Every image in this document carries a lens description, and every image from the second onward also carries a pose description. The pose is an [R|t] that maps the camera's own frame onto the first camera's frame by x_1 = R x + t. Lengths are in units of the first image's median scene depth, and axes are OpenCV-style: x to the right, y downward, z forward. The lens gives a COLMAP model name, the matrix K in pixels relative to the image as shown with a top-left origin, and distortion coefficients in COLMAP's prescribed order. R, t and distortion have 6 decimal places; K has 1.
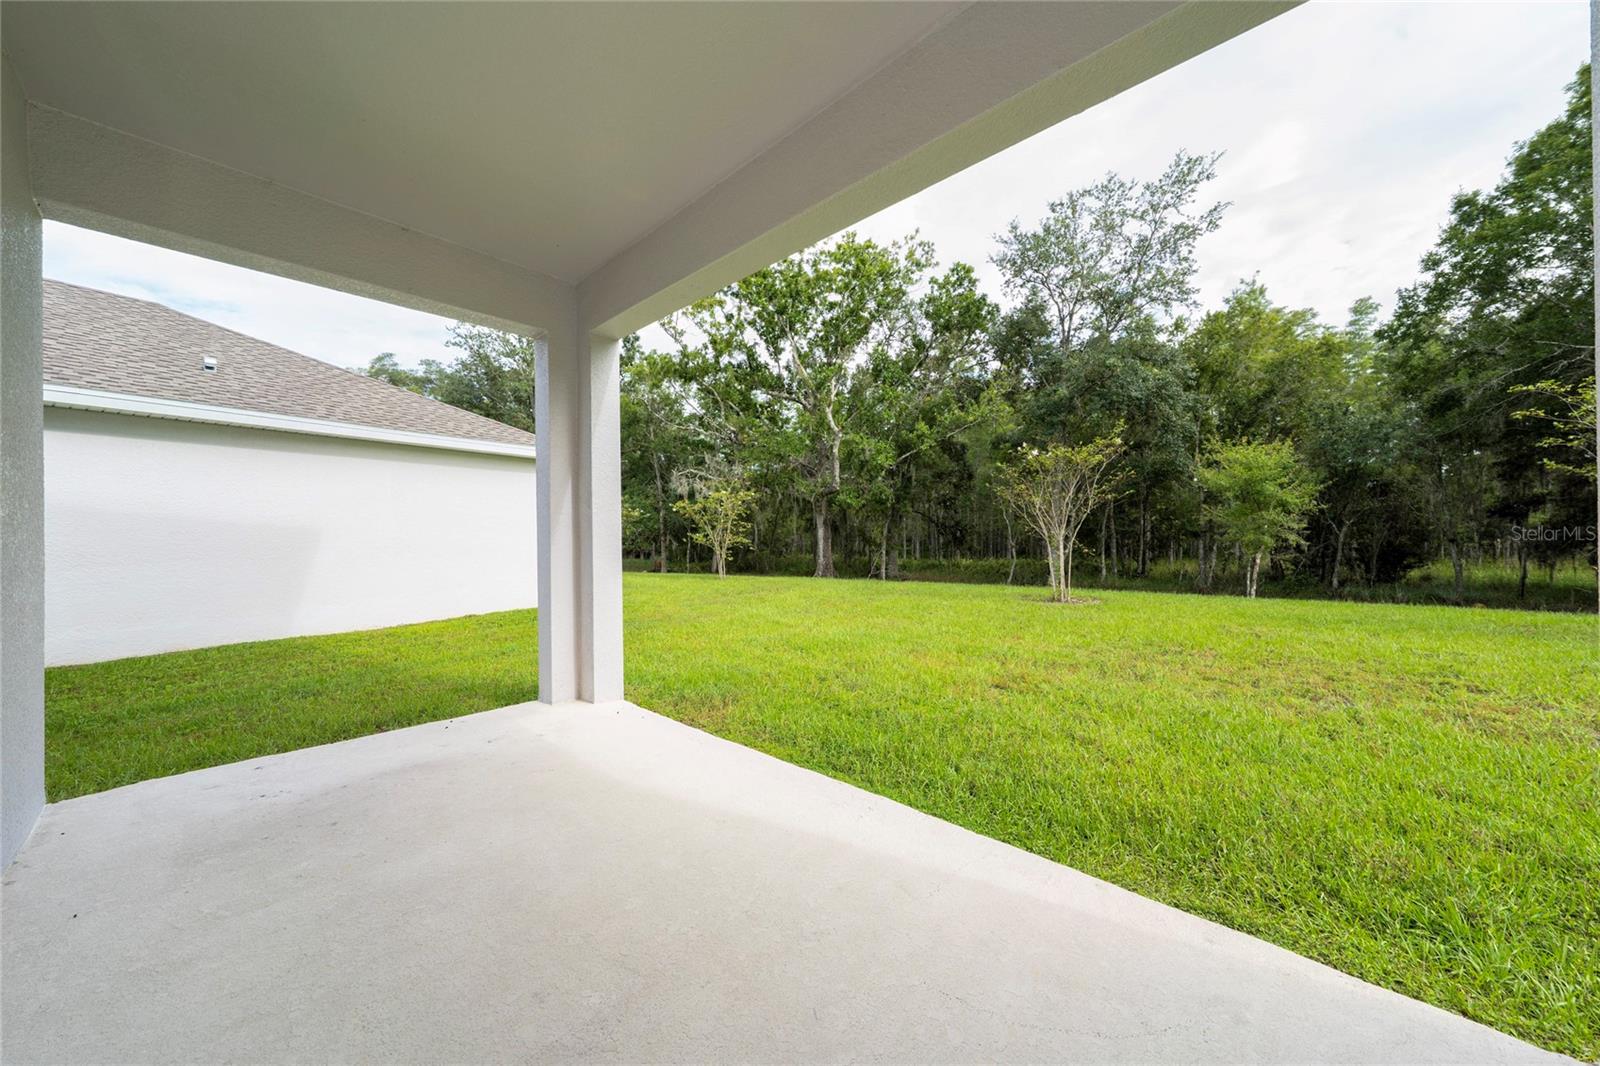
lens RADIAL K [[544.0, 0, 797.4], [0, 544.0, 540.1], [0, 0, 1]] dist [-0.003807, -0.000225]
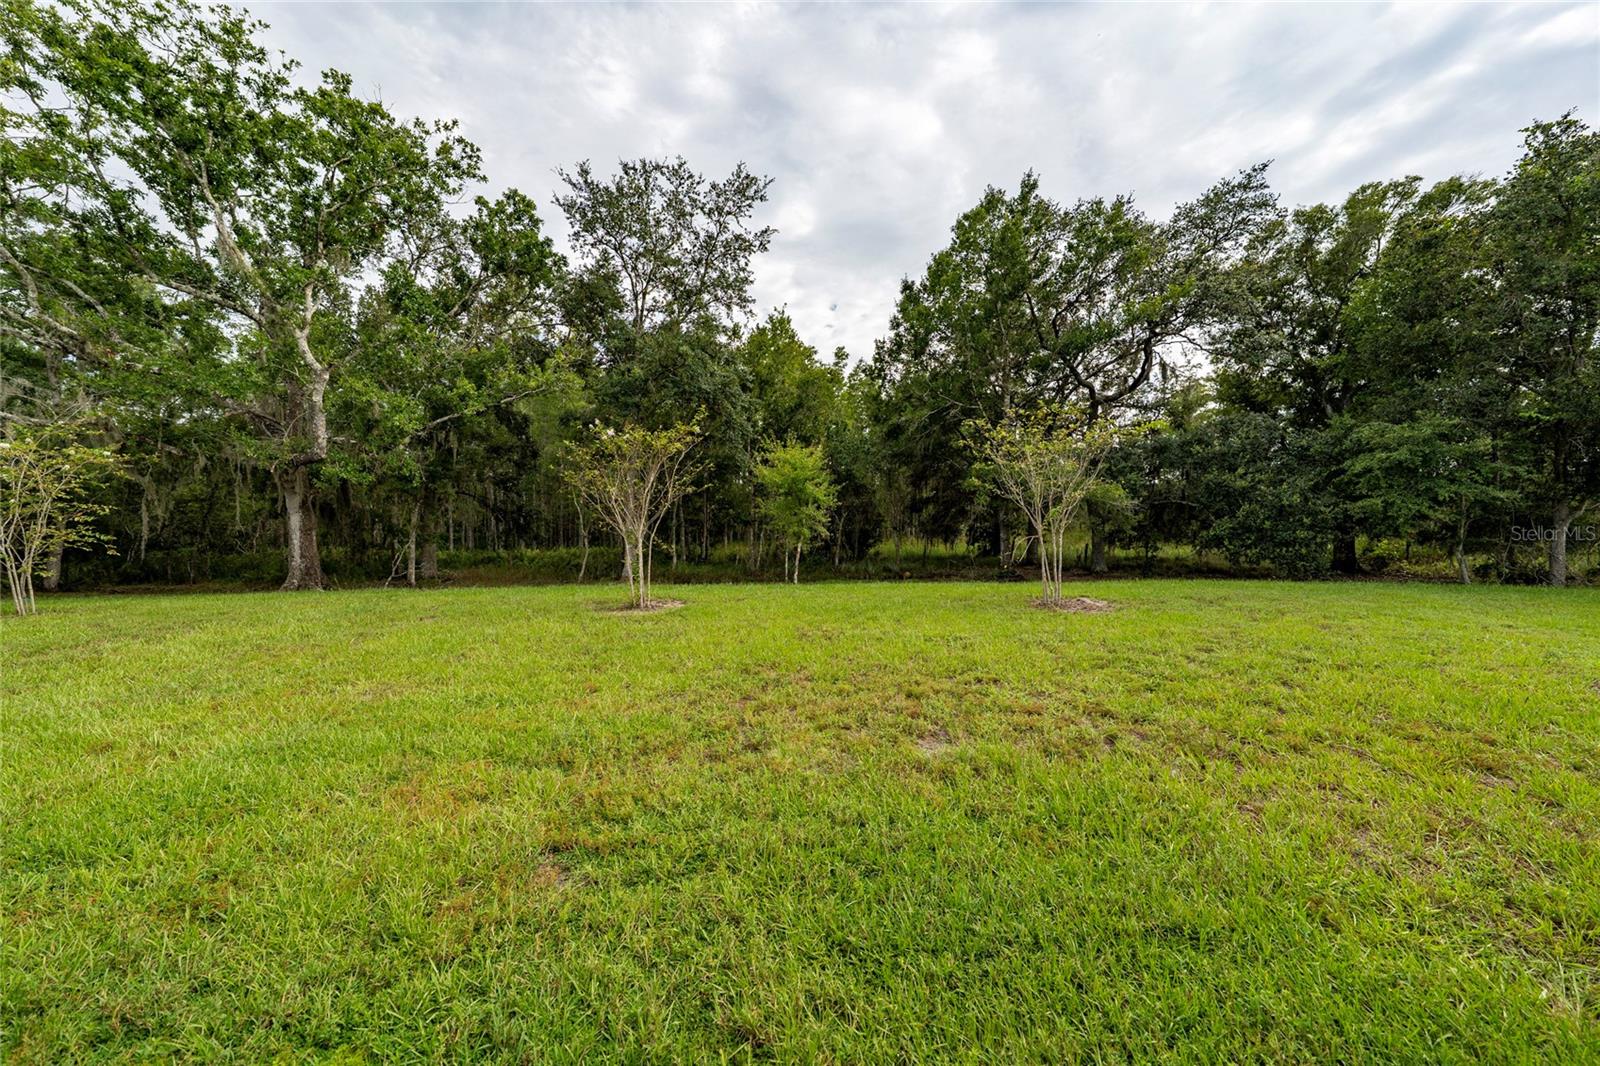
lens RADIAL K [[544.0, 0, 800.5], [0, 544.0, 533.5], [0, 0, 1]] dist [-0.003807, -0.000225]
pose [[0.729021, -0.015228, 0.684322, 0.045462], [0.000322, 0.999760, 0.021905, -0.014368], [-0.684491, -0.015749, 0.728851, 0.111603]]
